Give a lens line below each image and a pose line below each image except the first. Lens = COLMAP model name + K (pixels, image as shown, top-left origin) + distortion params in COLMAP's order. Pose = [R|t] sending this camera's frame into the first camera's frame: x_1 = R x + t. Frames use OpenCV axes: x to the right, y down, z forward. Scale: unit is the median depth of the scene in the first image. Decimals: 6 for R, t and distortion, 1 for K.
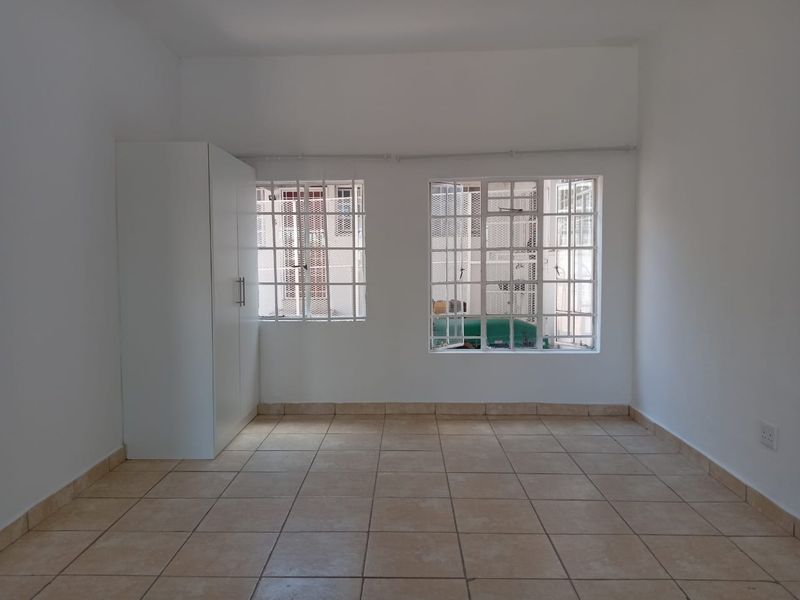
lens RADIAL K [[643.9, 0, 394.1], [0, 643.9, 298.3], [0, 0, 1]] dist [0.067382, -0.089247]
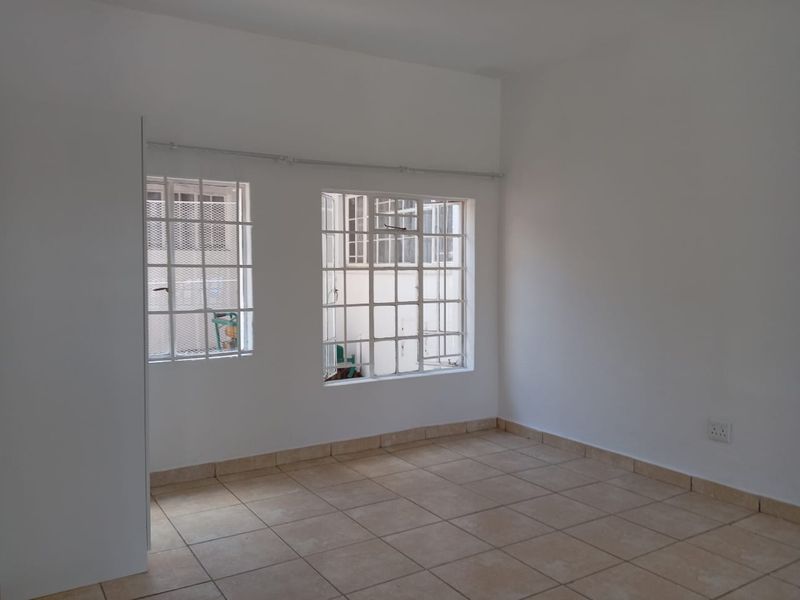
lens RADIAL K [[643.9, 0, 401.6], [0, 643.9, 299.1], [0, 0, 1]] dist [0.067382, -0.089247]
pose [[0.823721, -0.020026, 0.566642, -0.365387], [0.031231, 0.999461, -0.010078, -0.022872], [-0.566135, 0.025998, 0.823903, 0.222421]]
